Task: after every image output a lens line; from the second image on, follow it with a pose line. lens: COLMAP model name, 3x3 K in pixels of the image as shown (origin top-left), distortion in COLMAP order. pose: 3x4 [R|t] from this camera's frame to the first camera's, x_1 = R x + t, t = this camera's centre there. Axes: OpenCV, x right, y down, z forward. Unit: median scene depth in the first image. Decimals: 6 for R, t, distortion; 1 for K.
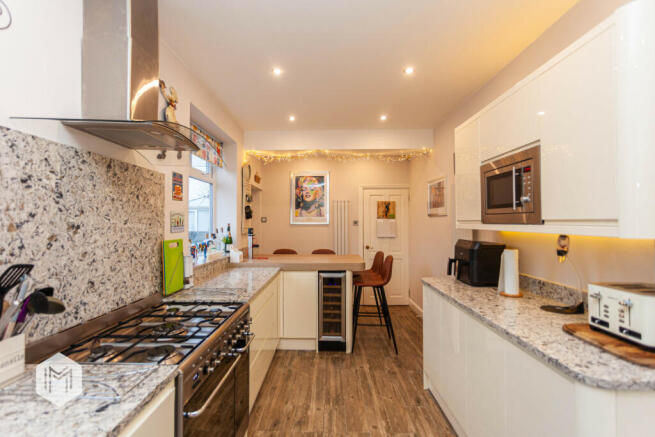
lens RADIAL K [[308.9, 0, 326.9], [0, 308.9, 218.5], [0, 0, 1]] dist [0.003887, 0.002081]
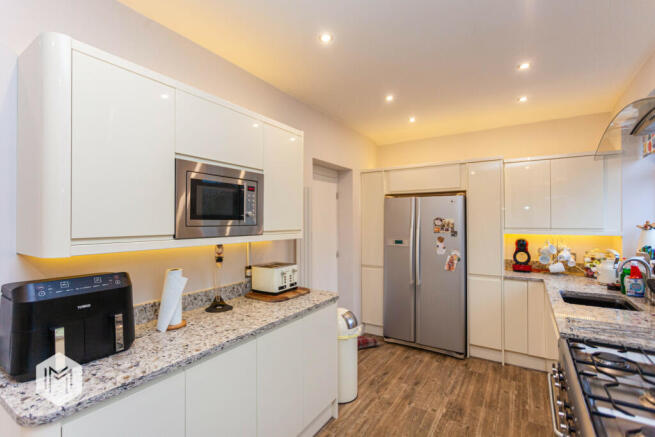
lens RADIAL K [[308.9, 0, 327.4], [0, 308.9, 219.0], [0, 0, 1]] dist [0.003887, 0.002081]
pose [[-0.843584, 0.009662, 0.536910, -0.219218], [0.000924, 0.999863, -0.016542, -0.022364], [-0.536996, -0.013459, -0.843478, 1.768089]]
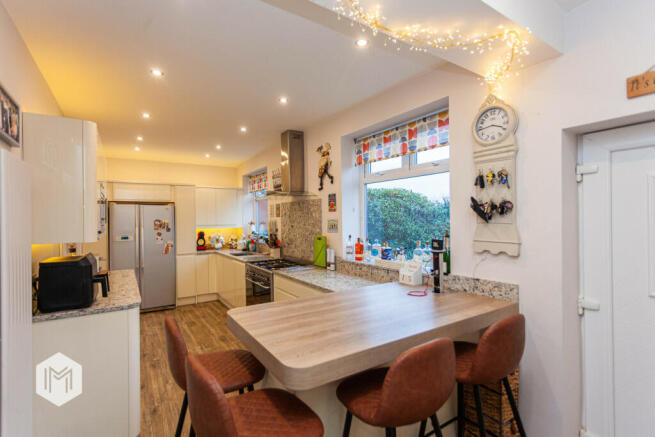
lens RADIAL K [[308.9, 0, 326.4], [0, 308.9, 219.2], [0, 0, 1]] dist [0.003887, 0.002081]
pose [[-0.834585, 0.013642, -0.550710, 0.539878], [0.020383, 0.999773, -0.006125, -0.016252], [0.550502, -0.016337, -0.834674, 3.103118]]
